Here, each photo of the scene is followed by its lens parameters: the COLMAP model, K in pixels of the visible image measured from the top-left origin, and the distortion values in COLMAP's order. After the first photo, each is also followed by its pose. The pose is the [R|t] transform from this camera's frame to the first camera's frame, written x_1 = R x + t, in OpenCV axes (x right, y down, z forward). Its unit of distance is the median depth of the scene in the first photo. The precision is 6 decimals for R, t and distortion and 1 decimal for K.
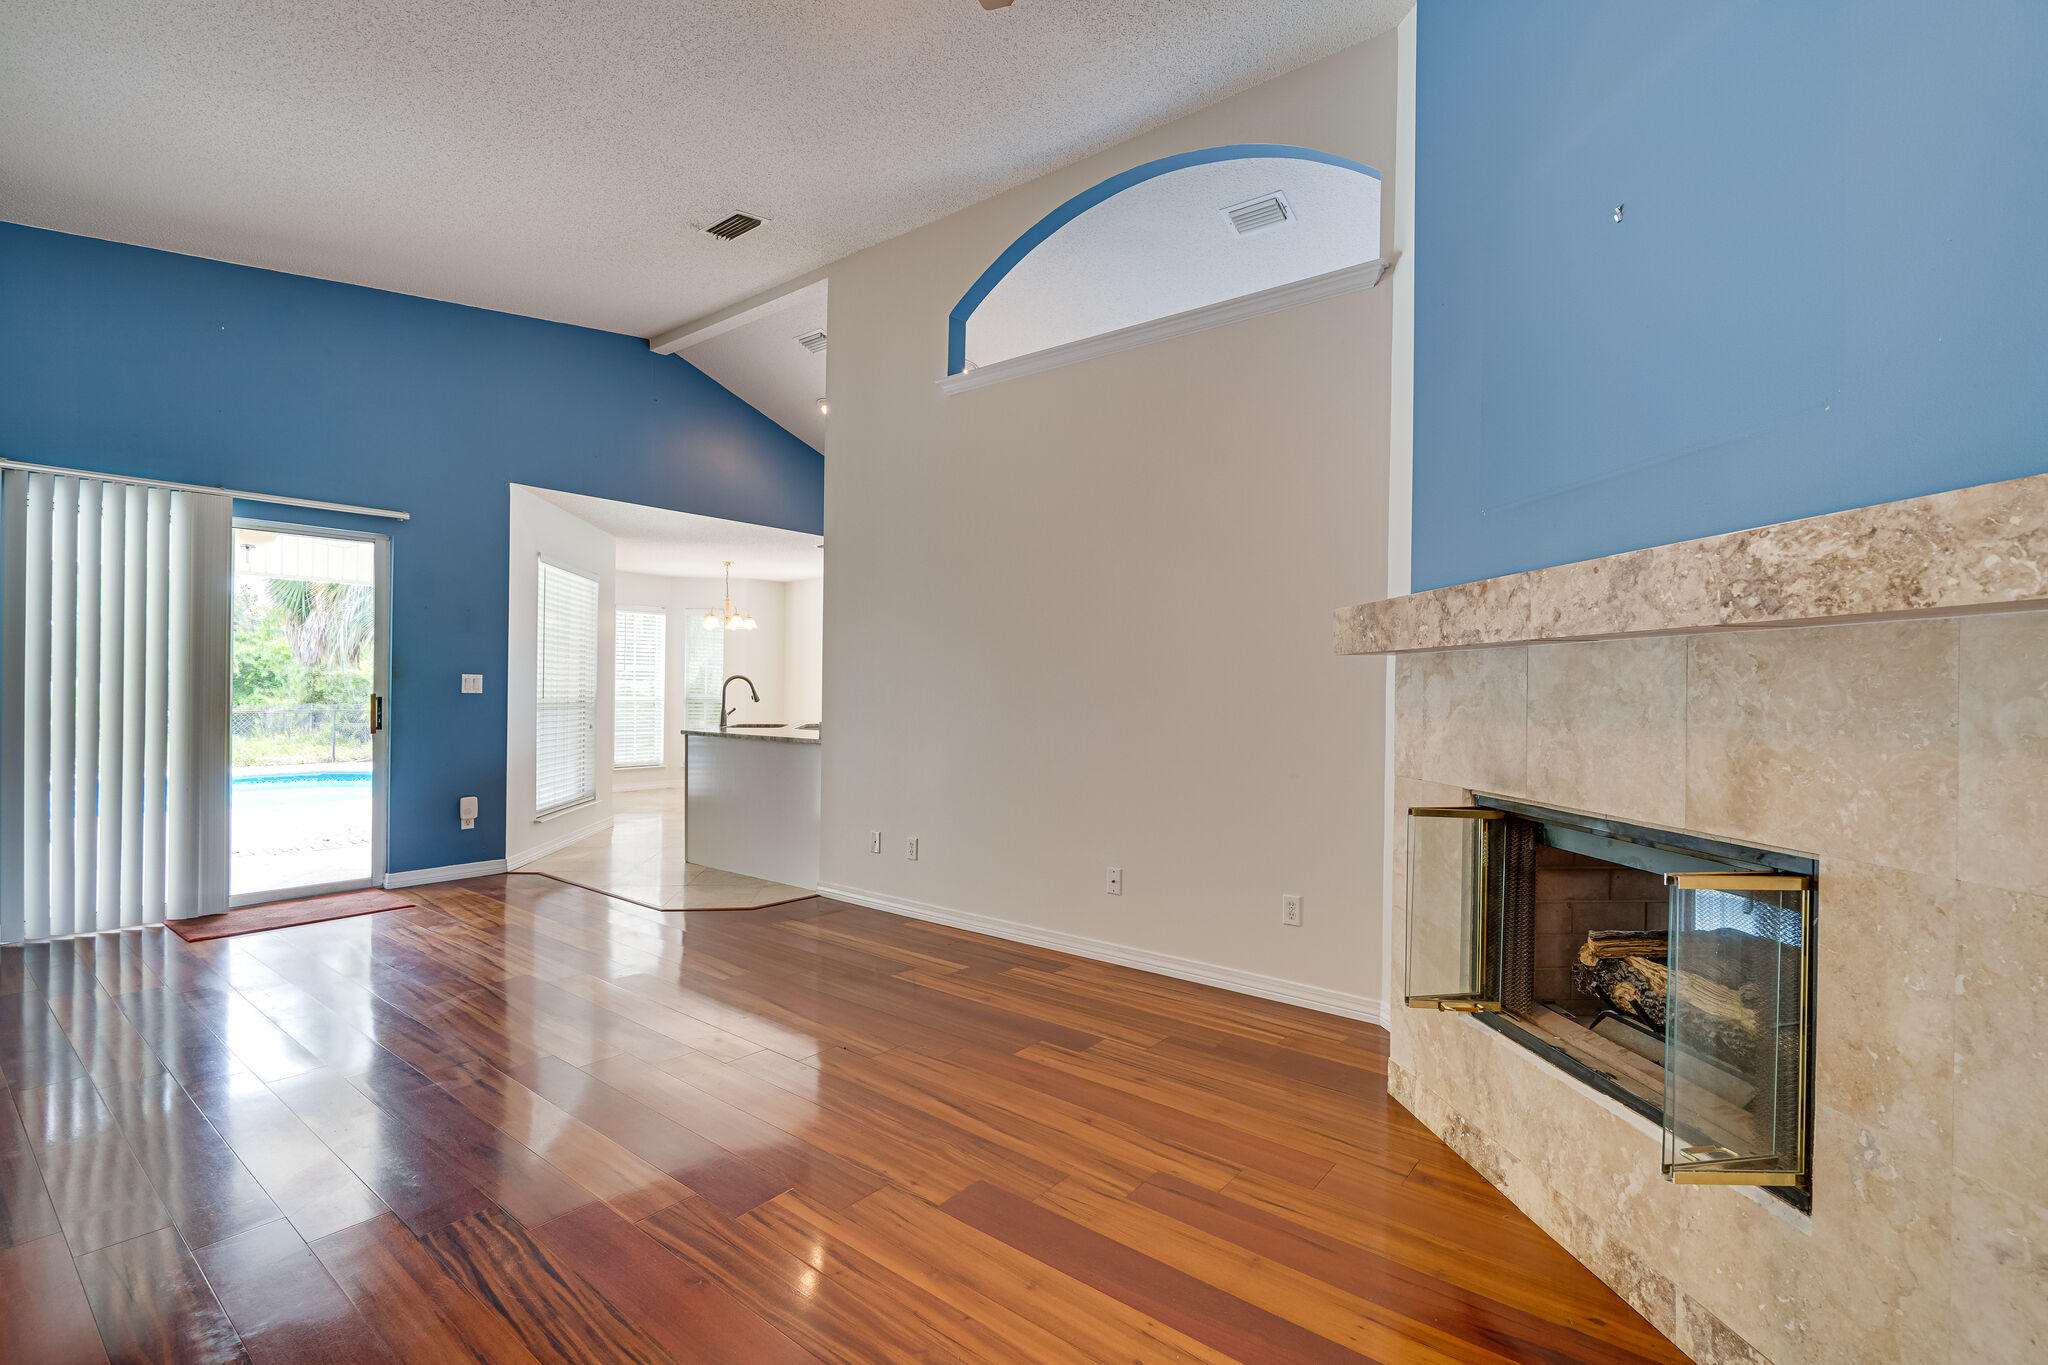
lens RADIAL K [[925.2, 0, 1010.2], [0, 925.2, 689.4], [0, 0, 1]] dist [-0.002848, 0.001126]
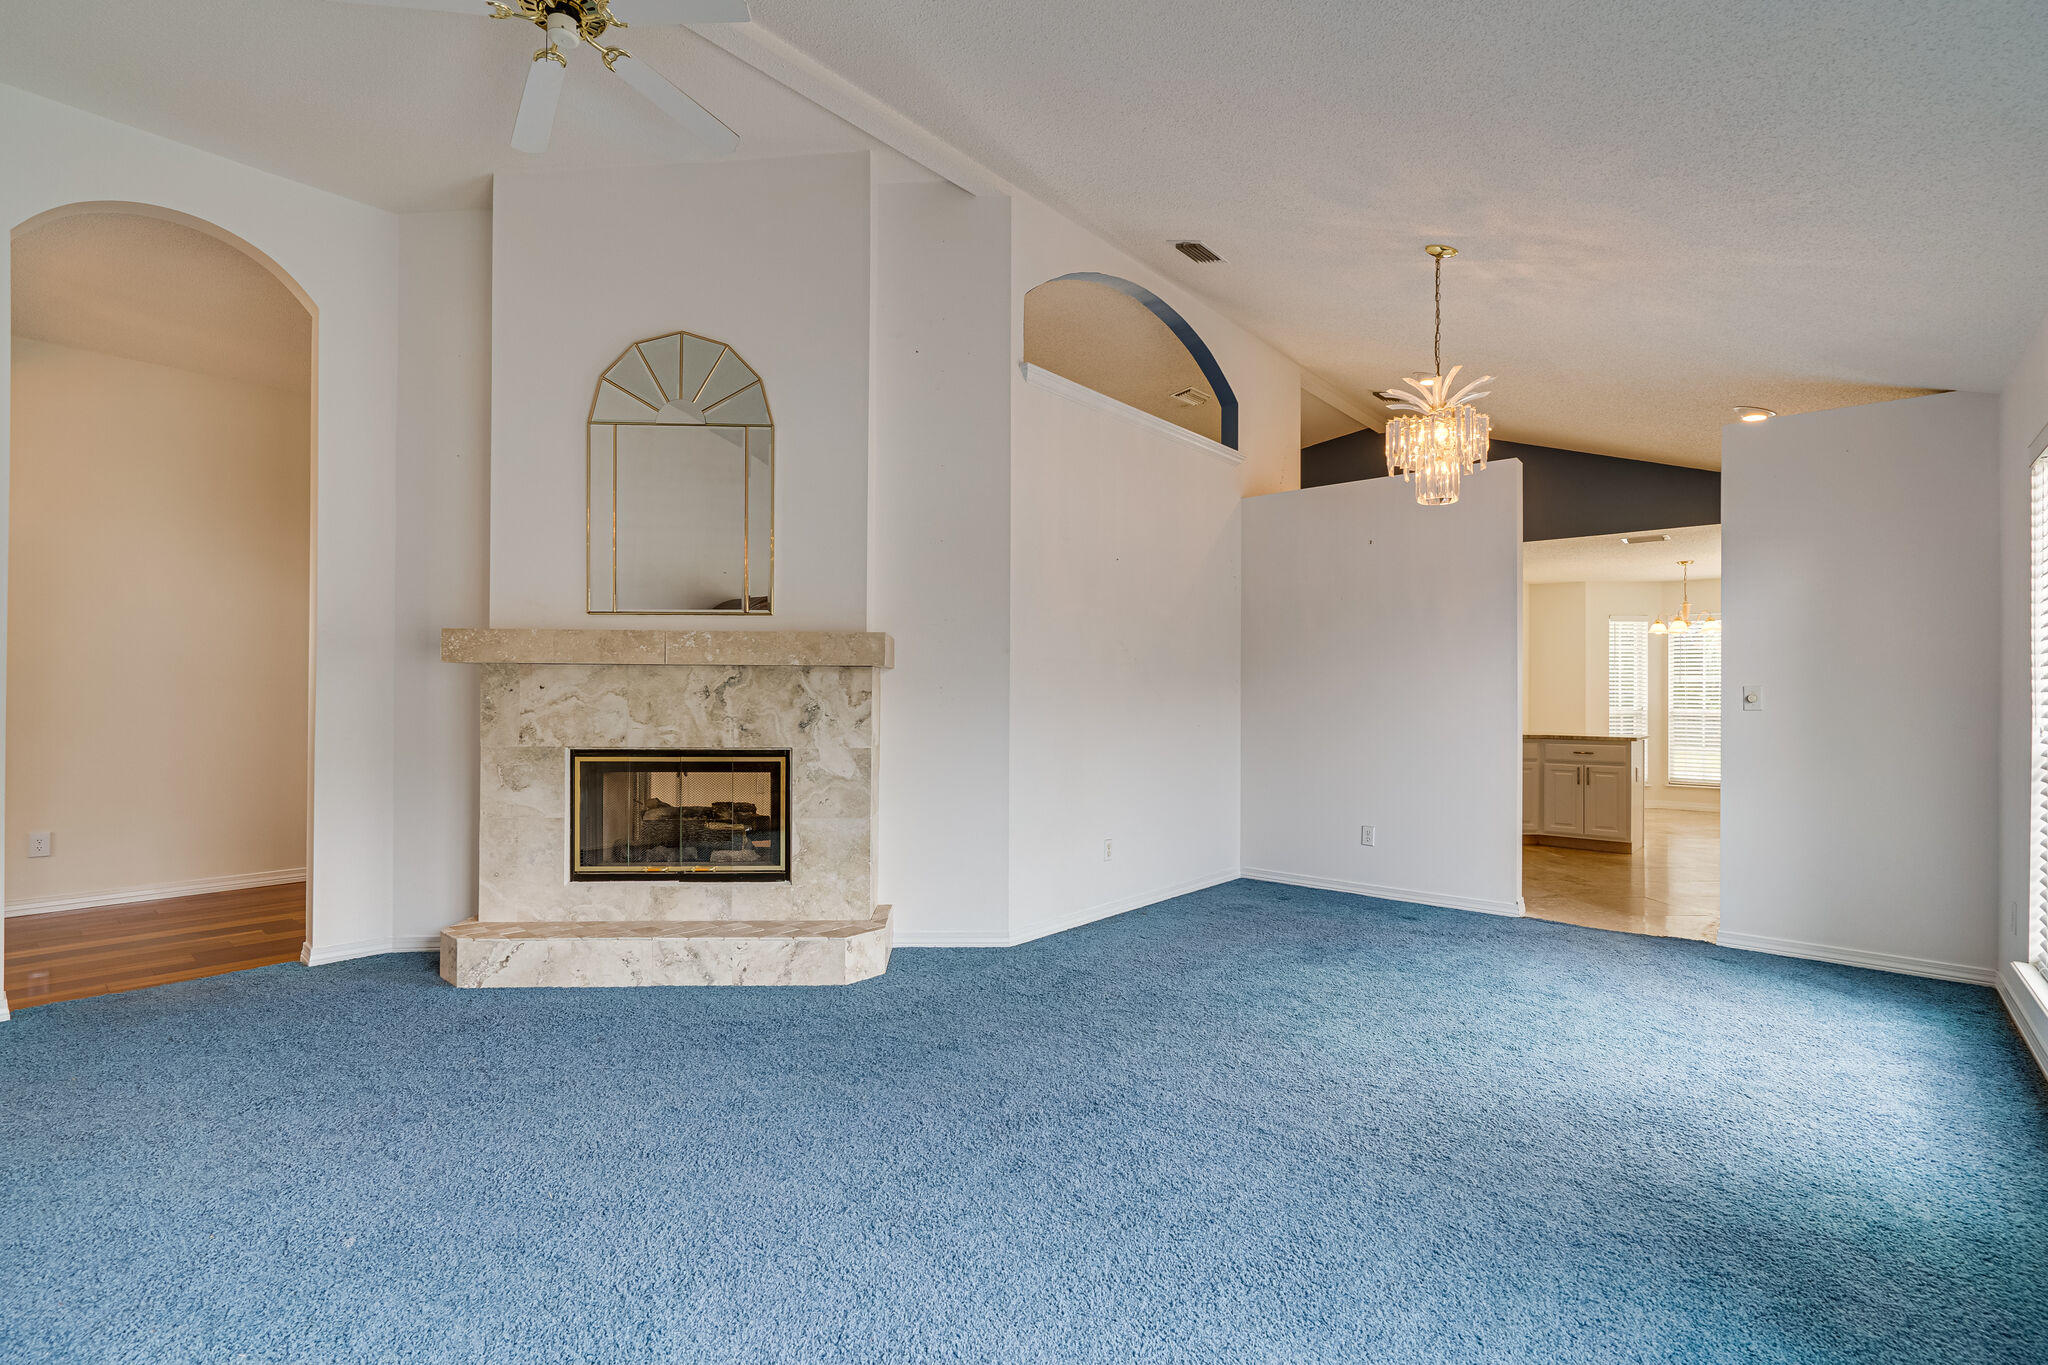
lens RADIAL K [[925.2, 0, 1014.0], [0, 925.2, 690.9], [0, 0, 1]] dist [-0.002848, 0.001126]
pose [[-0.045409, -0.019784, -0.998773, 1.082587], [-0.001694, 0.999804, -0.019728, 0.016087], [0.998967, 0.000796, -0.045434, 0.675602]]
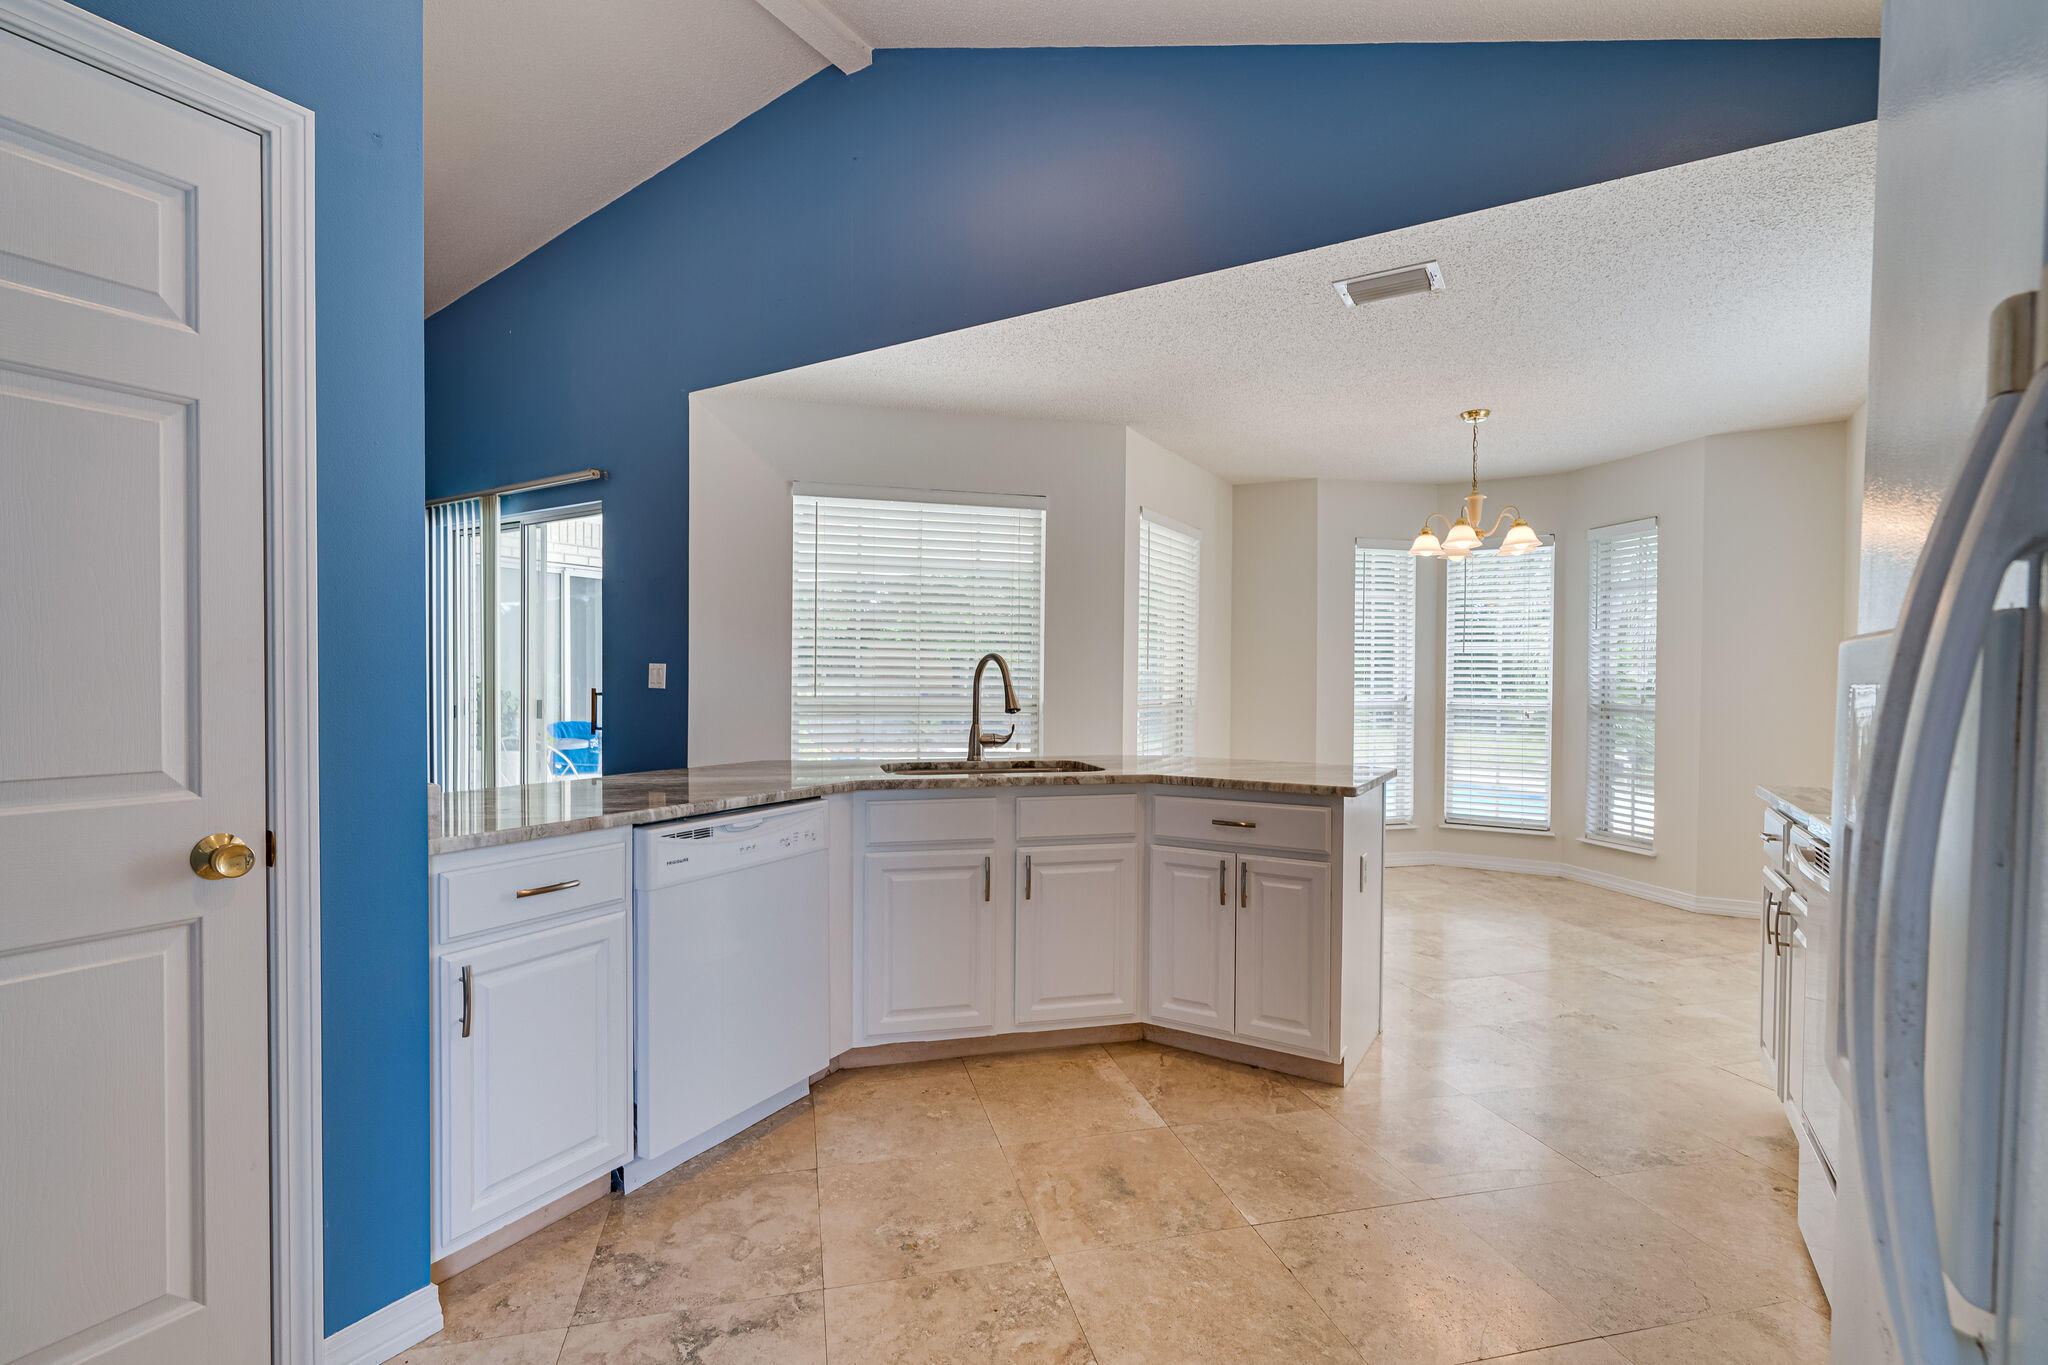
lens RADIAL K [[925.2, 0, 1021.2], [0, 925.2, 685.9], [0, 0, 1]] dist [-0.002848, 0.001126]
pose [[0.131696, -0.002694, -0.991286, 0.209810], [-0.003308, 0.999990, -0.003158, 0.003675], [0.991285, 0.003695, 0.131686, 1.246980]]
